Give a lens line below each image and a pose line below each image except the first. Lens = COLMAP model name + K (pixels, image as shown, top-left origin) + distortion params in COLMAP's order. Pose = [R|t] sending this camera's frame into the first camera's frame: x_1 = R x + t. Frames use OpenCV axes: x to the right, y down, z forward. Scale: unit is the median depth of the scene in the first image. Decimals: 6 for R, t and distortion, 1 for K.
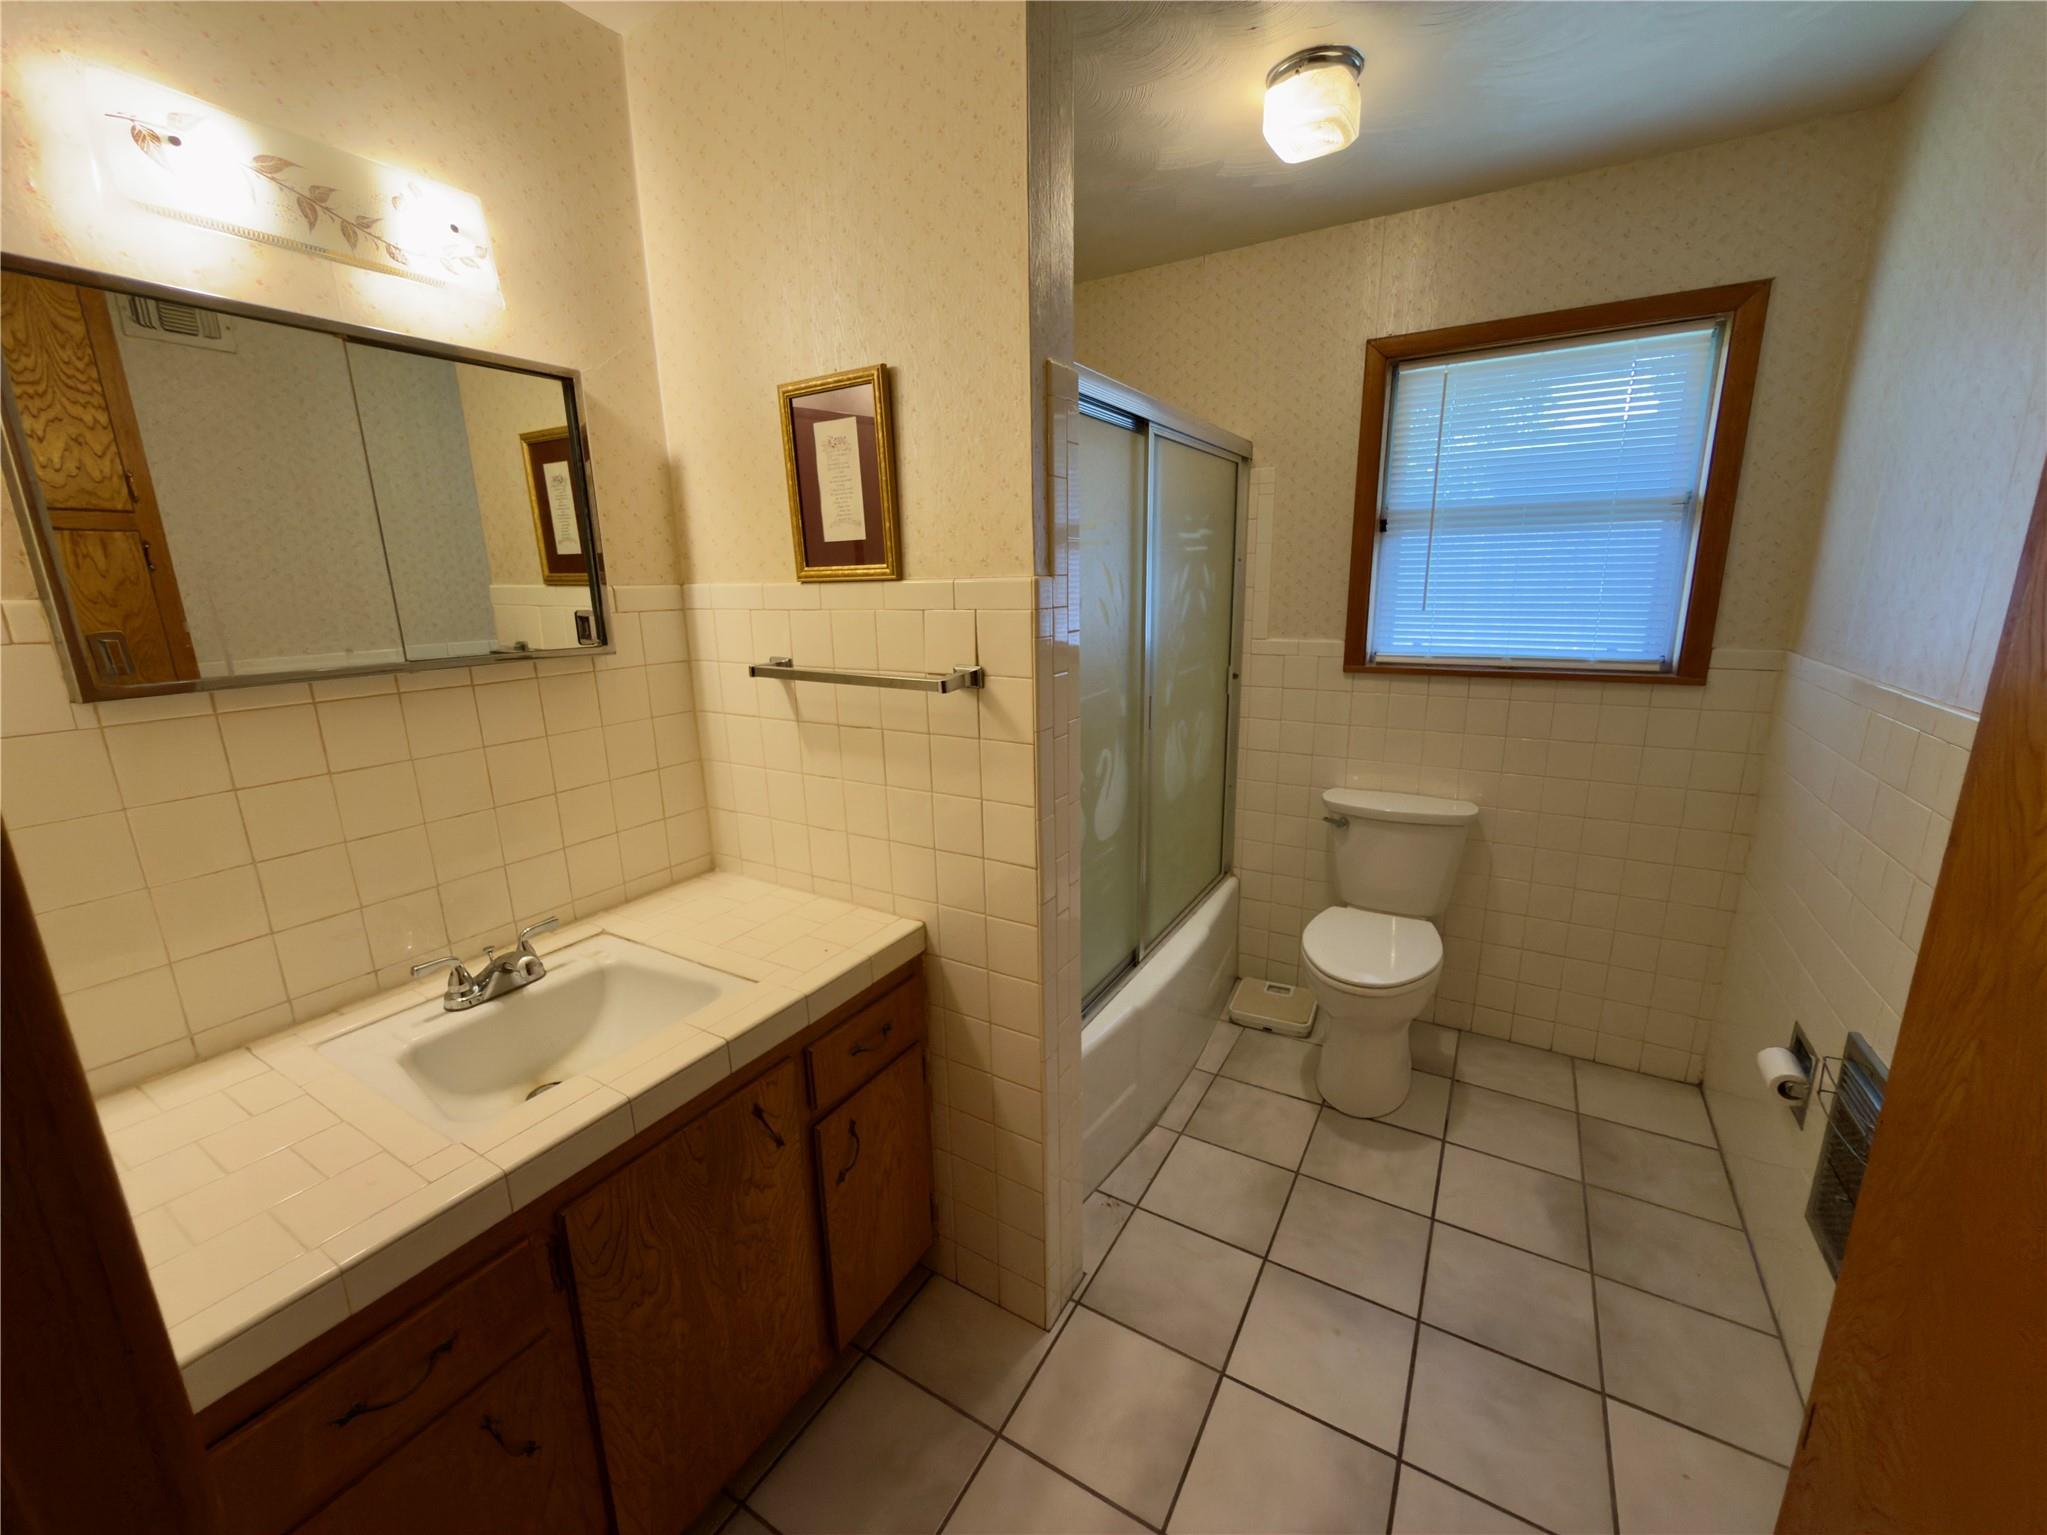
lens RADIAL K [[827.2, 0, 1016.9], [0, 827.2, 771.4], [0, 0, 1]] dist [-0.001475, 0.000027]
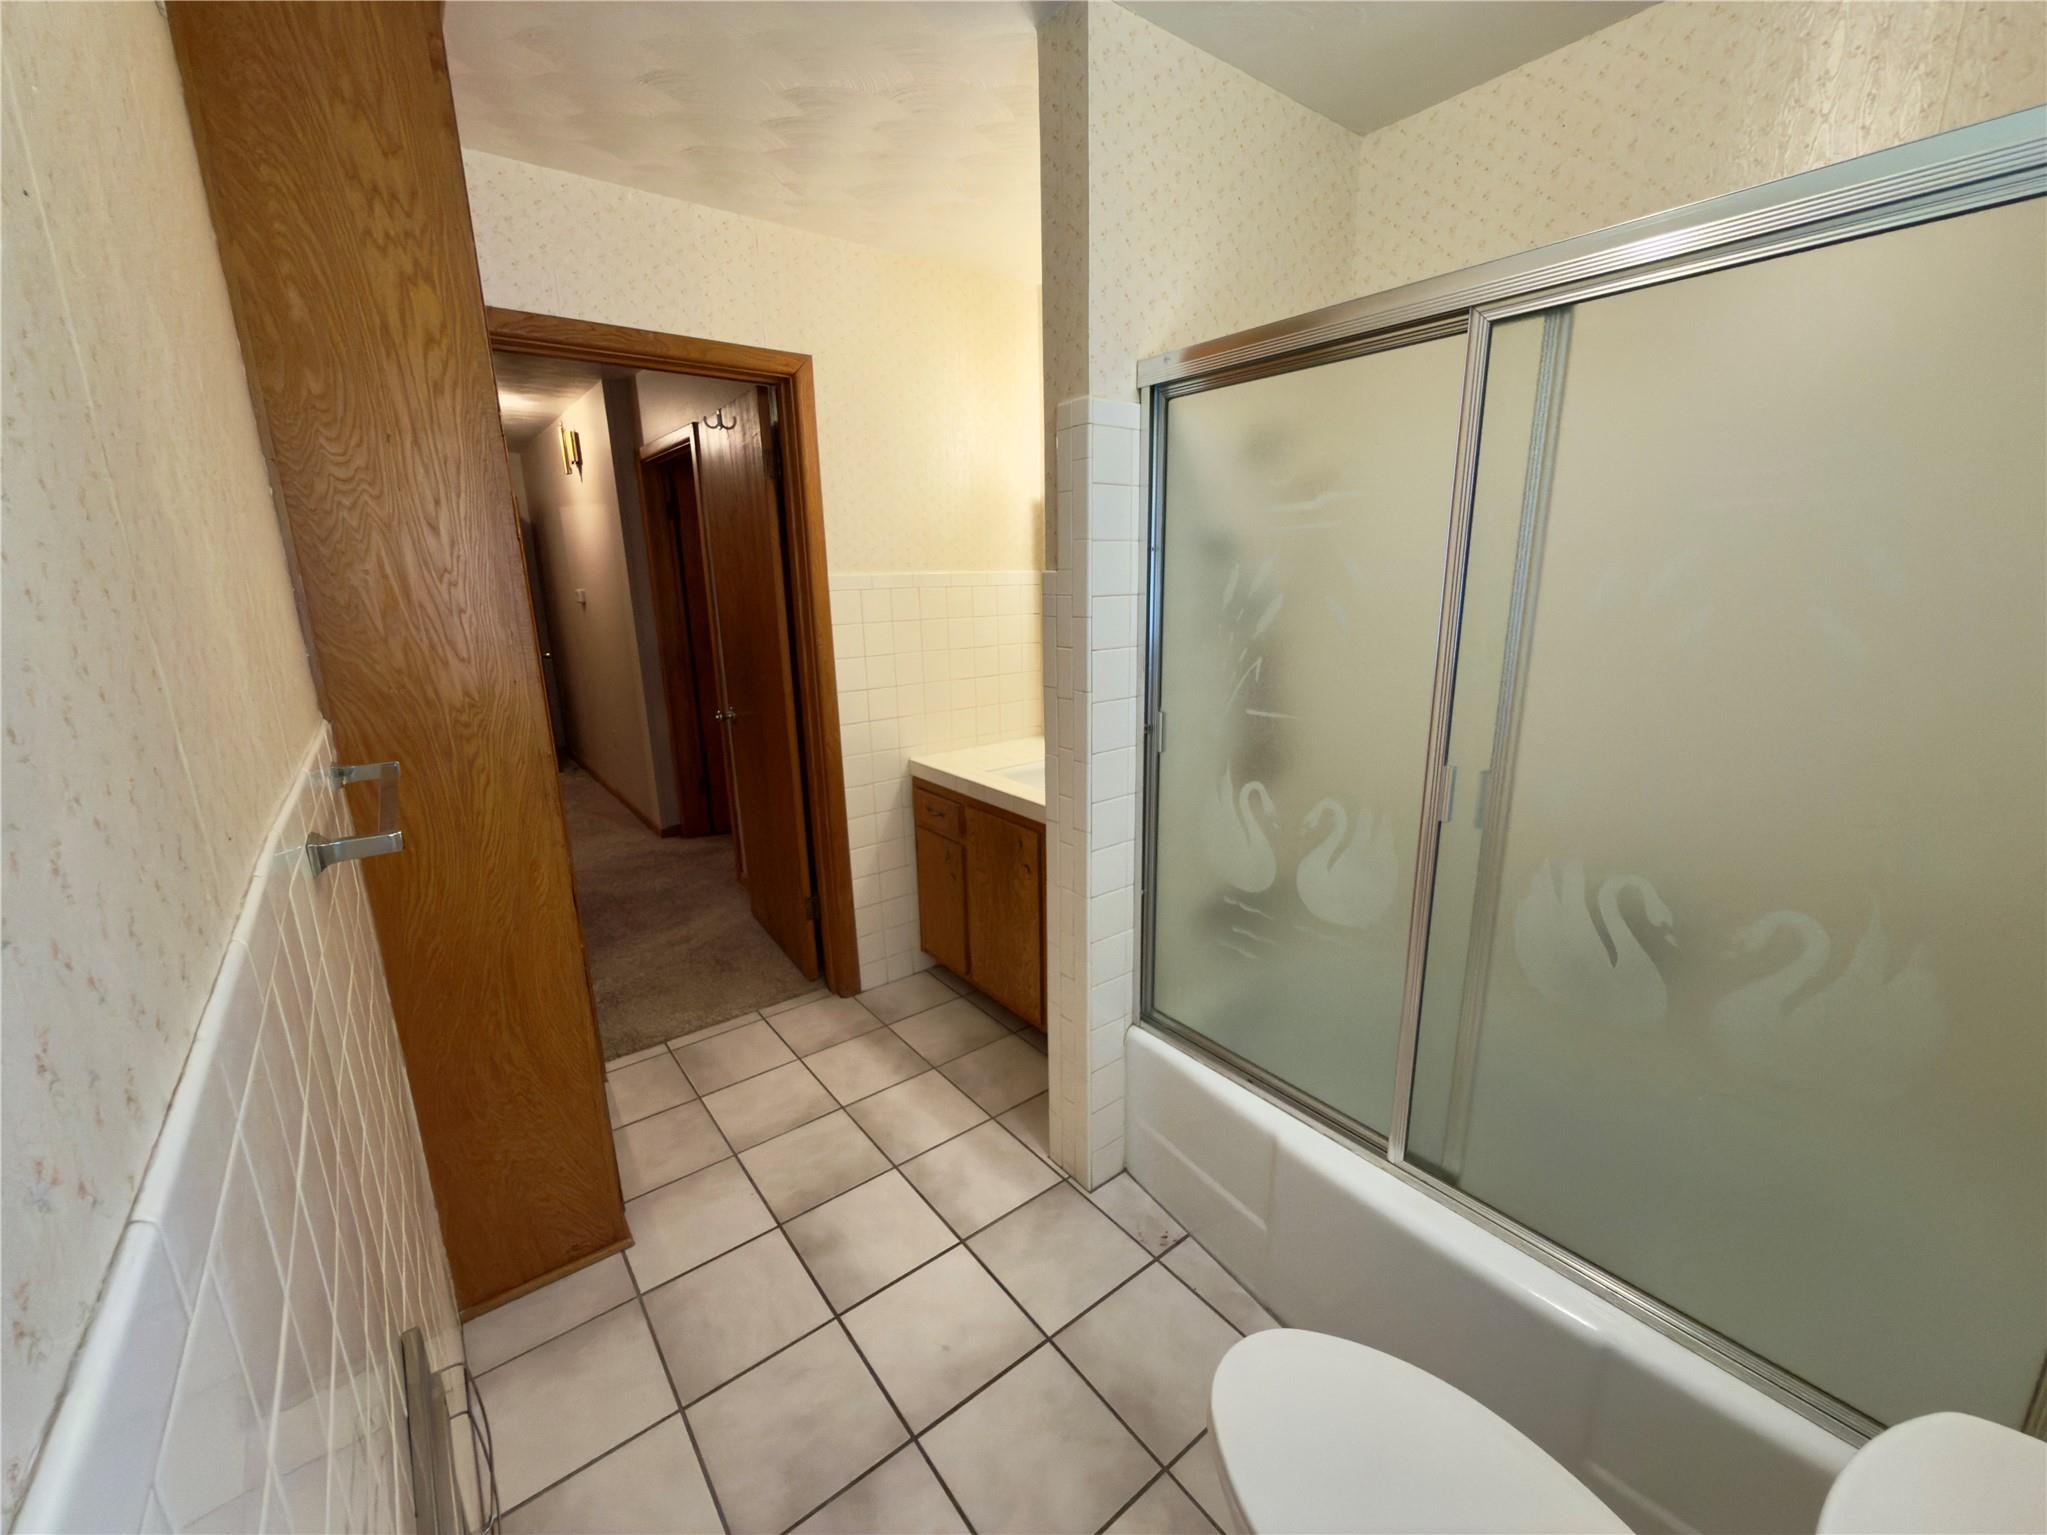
lens RADIAL K [[827.2, 0, 1019.4], [0, 827.2, 768.3], [0, 0, 1]] dist [-0.001475, 0.000027]
pose [[-0.370211, 0.244923, -0.896078, 0.987312], [-0.192859, 0.923335, 0.332052, -0.281441], [0.908708, 0.295746, -0.294593, 1.075827]]
